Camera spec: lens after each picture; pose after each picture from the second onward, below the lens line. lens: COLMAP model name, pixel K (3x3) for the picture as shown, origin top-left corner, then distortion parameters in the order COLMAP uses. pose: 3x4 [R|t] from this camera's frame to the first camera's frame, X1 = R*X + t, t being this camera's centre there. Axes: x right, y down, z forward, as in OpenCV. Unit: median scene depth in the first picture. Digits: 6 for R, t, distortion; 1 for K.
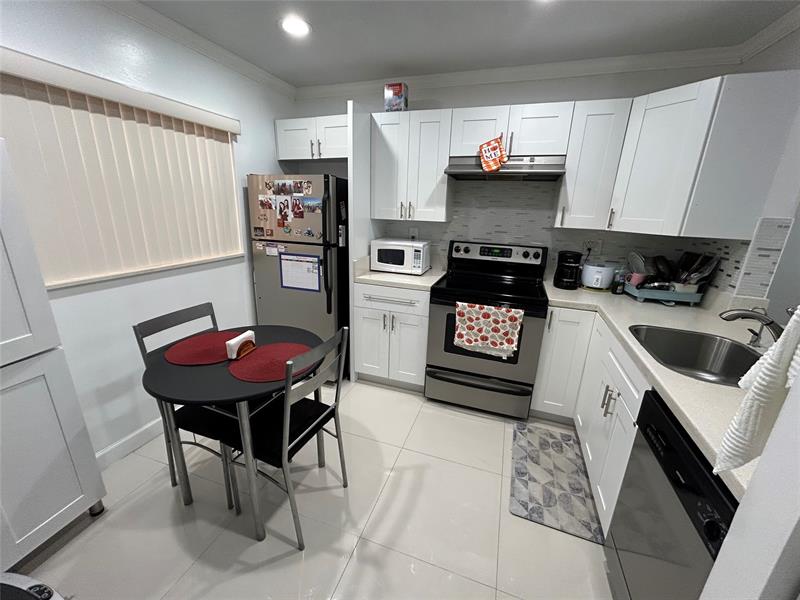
lens RADIAL K [[322.7, 0, 401.5], [0, 322.7, 300.0], [0, 0, 1]] dist [-0.002249, 0.000100]
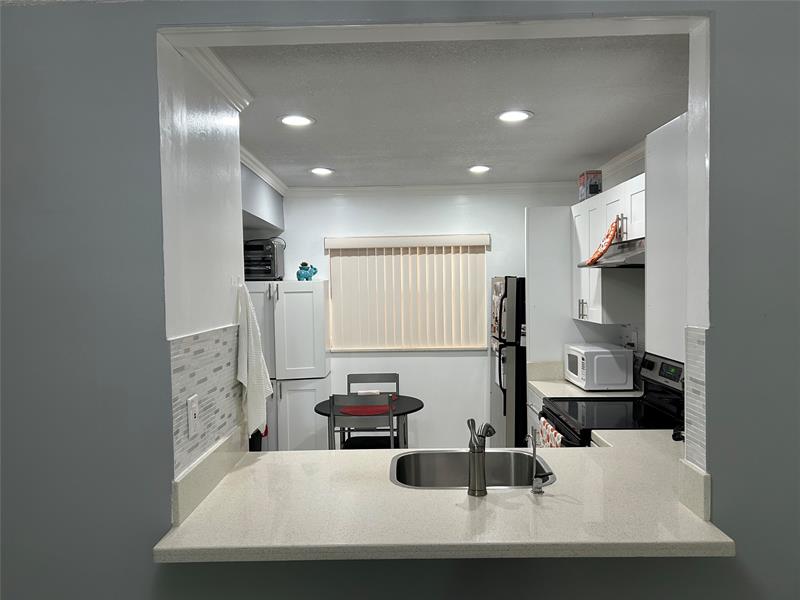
lens RADIAL K [[593.9, 0, 399.7], [0, 593.9, 301.4], [0, 0, 1]] dist [0.001235, -0.000003]
pose [[0.309012, -0.006123, -0.951038, 1.406052], [-0.244205, 0.965941, -0.085566, -0.057634], [0.919171, 0.258690, 0.296992, 0.121688]]
